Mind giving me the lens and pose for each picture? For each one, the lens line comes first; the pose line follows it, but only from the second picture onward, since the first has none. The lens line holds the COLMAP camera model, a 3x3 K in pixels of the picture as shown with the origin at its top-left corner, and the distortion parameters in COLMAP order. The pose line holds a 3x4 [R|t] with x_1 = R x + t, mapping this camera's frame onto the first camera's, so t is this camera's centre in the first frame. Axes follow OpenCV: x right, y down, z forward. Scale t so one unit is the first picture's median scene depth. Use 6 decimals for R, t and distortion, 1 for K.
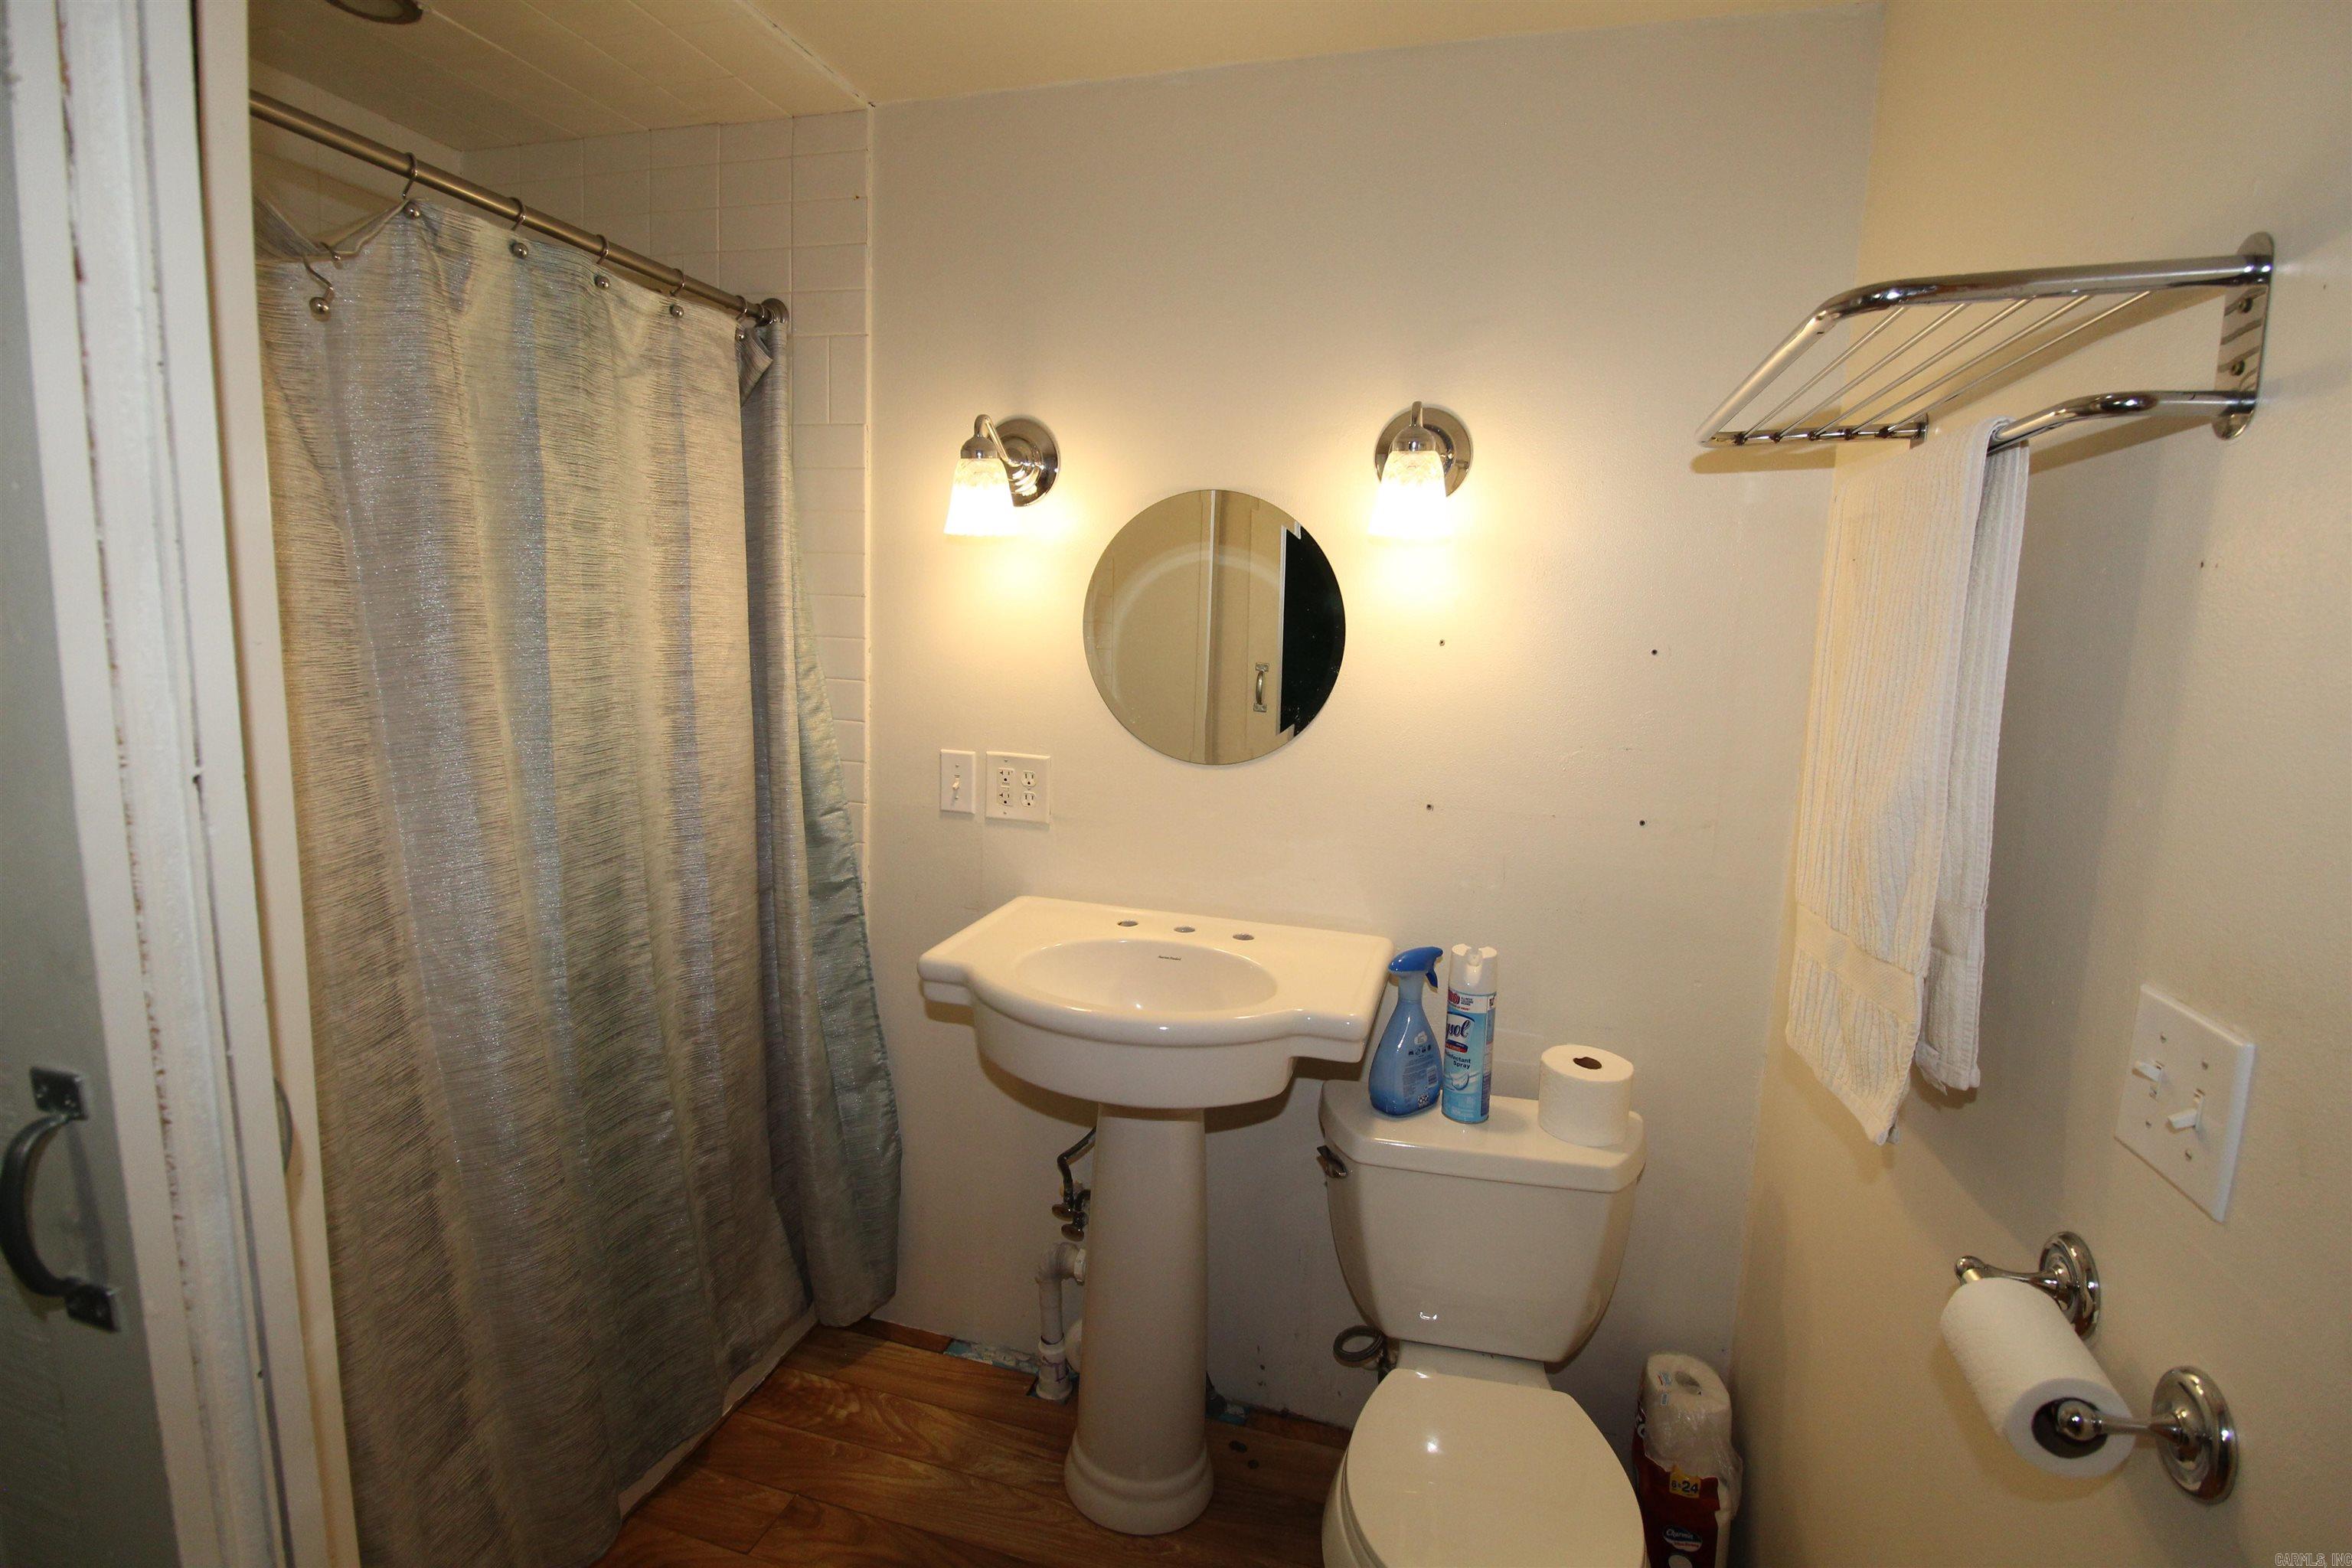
lens RADIAL K [[1102.5, 0, 1169.0], [0, 1102.5, 782.7], [0, 0, 1]] dist [-0.012728, -0.000303]
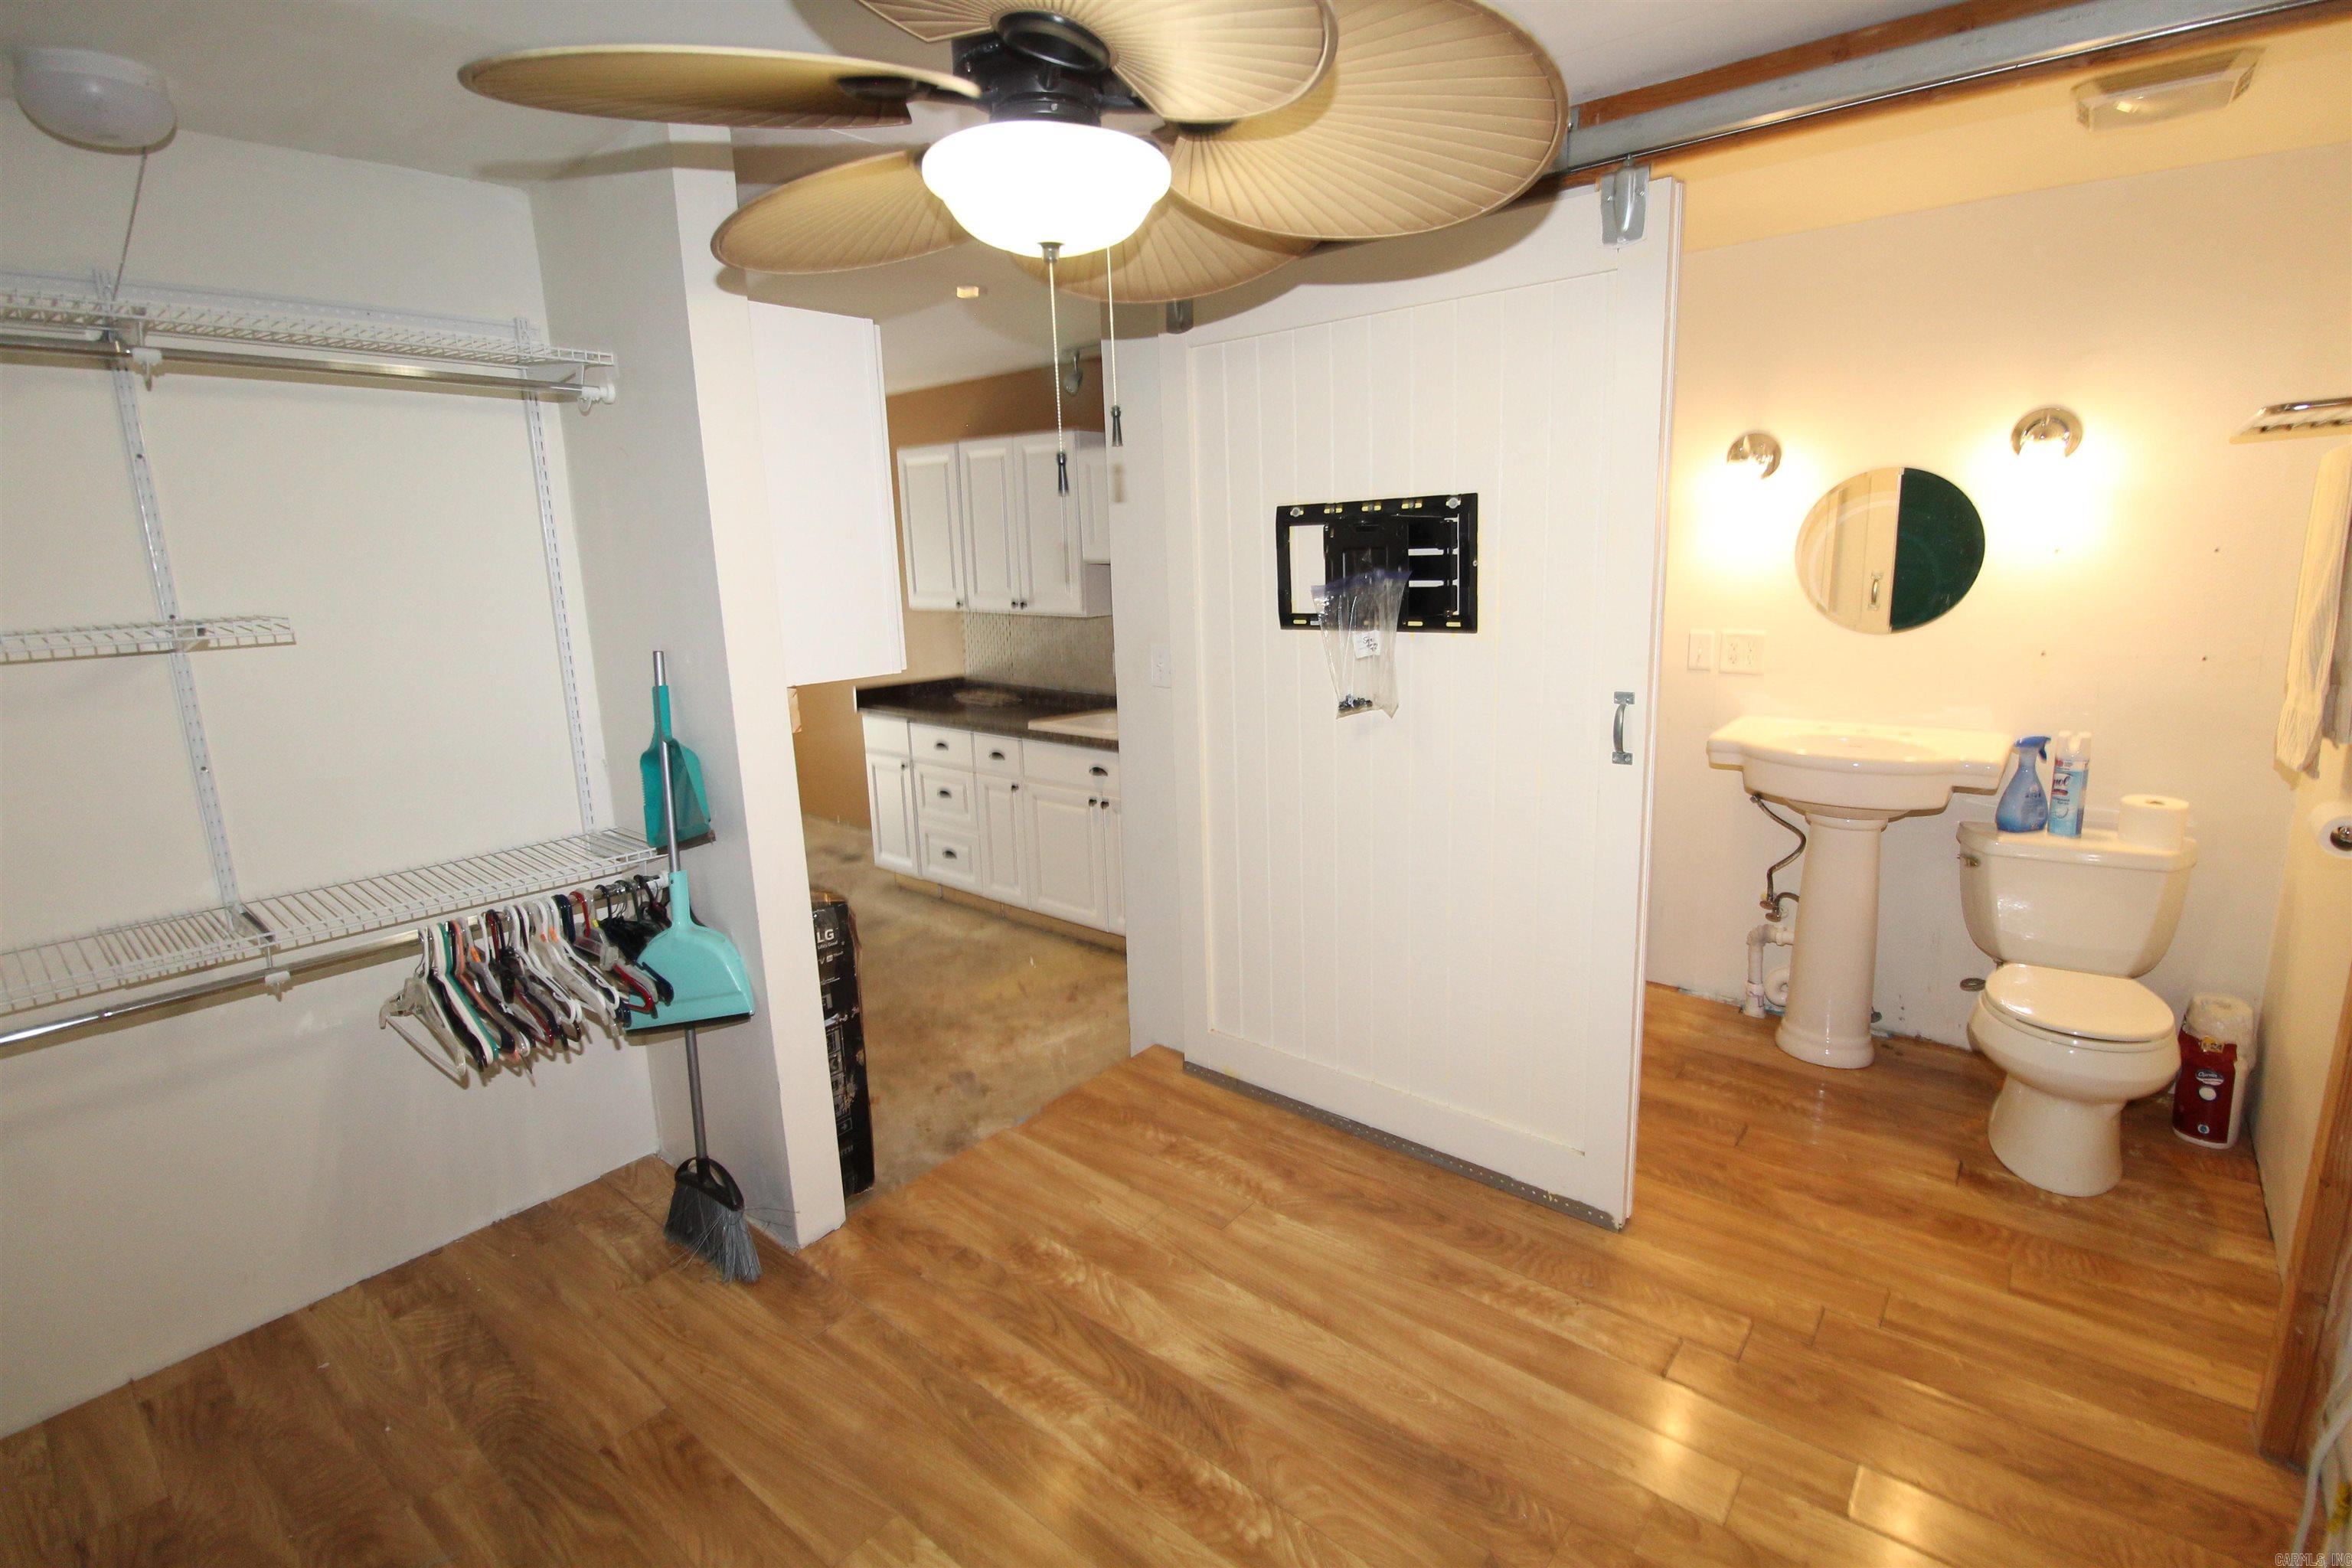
lens RADIAL K [[1102.5, 0, 1184.9], [0, 1102.5, 763.4], [0, 0, 1]] dist [-0.012728, -0.000303]
pose [[0.918455, 0.023695, -0.394815, -0.310143], [-0.003118, 0.998607, 0.052678, 0.108301], [0.395513, -0.047152, 0.917249, -1.067578]]
